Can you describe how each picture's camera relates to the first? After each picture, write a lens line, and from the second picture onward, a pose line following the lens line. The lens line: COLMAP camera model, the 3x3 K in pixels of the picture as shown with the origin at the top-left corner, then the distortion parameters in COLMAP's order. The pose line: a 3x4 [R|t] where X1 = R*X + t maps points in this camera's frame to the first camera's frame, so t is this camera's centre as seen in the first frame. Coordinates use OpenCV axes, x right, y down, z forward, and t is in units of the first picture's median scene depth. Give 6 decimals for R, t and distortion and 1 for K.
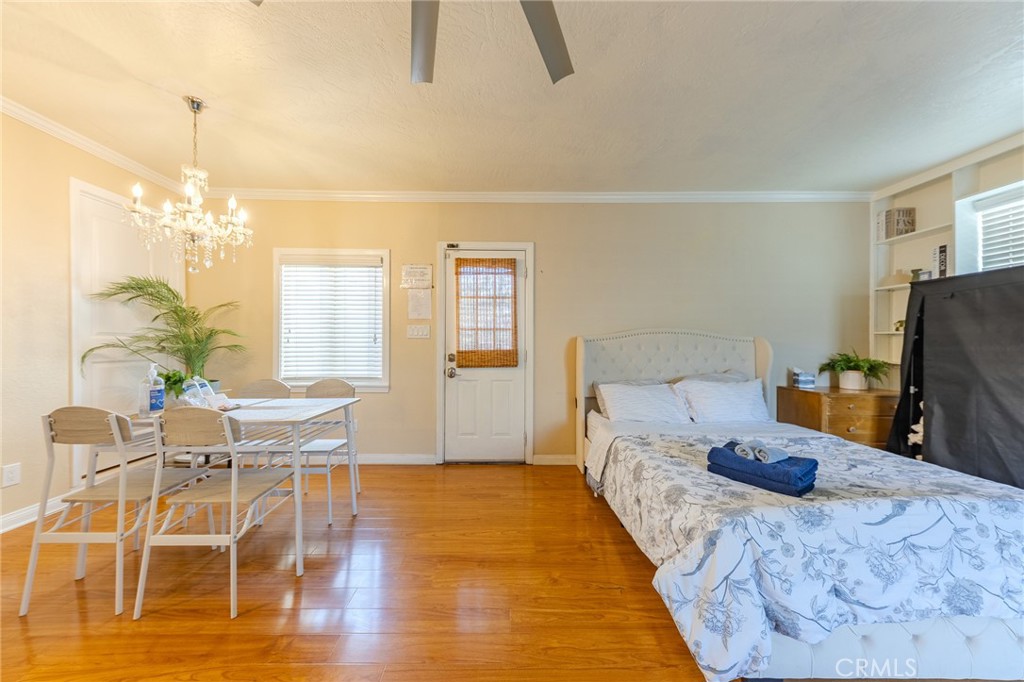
lens RADIAL K [[353.2, 0, 503.0], [0, 353.2, 343.6], [0, 0, 1]] dist [0.015068, -0.000043]
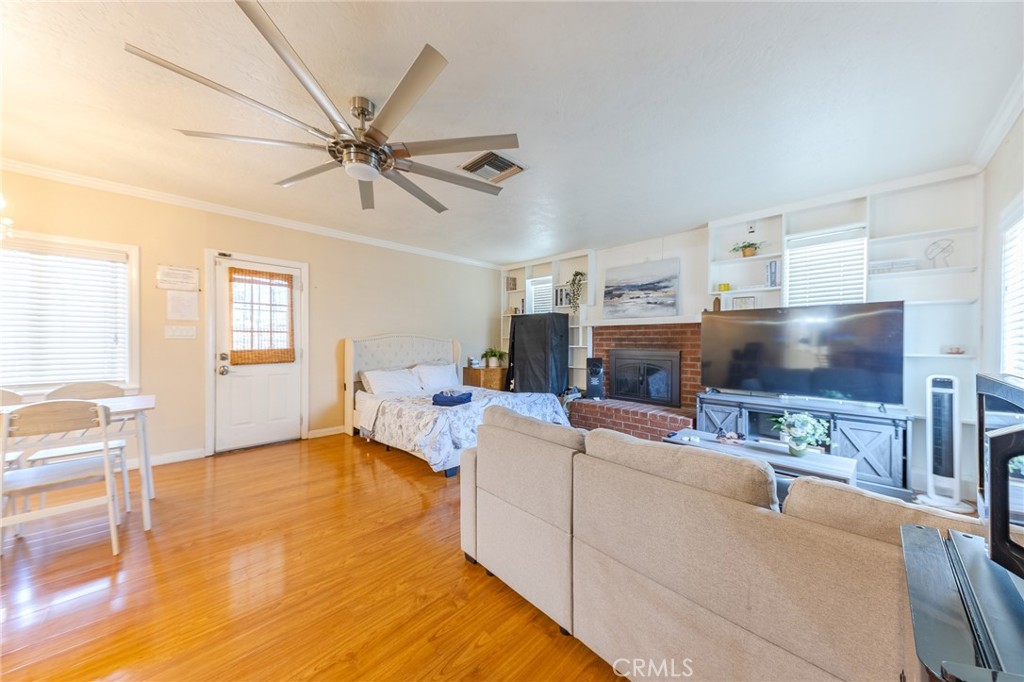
lens RADIAL K [[346.5, 0, 513.2], [0, 346.5, 342.9], [0, 0, 1]] dist [0.009758, -0.000308]
pose [[0.713641, -0.001478, 0.700510, -0.278535], [-0.003334, 0.999979, 0.005507, -0.012721], [-0.700504, -0.006265, 0.713621, -0.426456]]
